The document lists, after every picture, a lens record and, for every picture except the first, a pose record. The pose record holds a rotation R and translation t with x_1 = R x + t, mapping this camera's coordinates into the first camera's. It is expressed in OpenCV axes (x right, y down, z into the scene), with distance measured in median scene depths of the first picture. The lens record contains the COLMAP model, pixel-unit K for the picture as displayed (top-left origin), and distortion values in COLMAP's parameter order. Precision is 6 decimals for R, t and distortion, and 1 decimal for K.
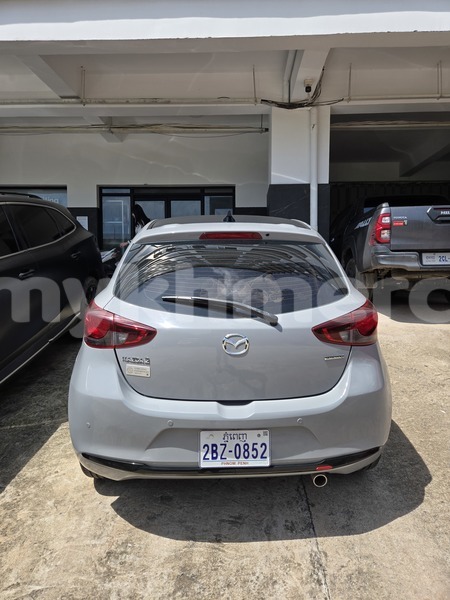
lens RADIAL K [[403.1, 0, 228.2], [0, 403.1, 301.0], [0, 0, 1]] dist [0.043860, -0.032790]
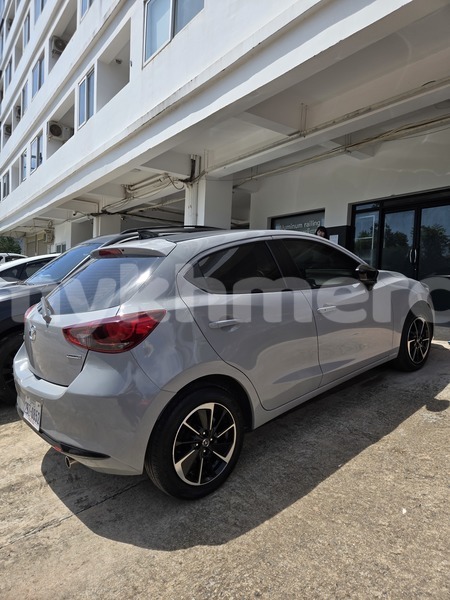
lens RADIAL K [[403.1, 0, 228.2], [0, 403.1, 301.0], [0, 0, 1]] dist [0.043860, -0.032790]
pose [[0.617040, 0.050240, -0.785327, 0.569876], [-0.083558, 0.996501, -0.001903, -0.020302], [0.782483, 0.066795, 0.619079, 0.250079]]
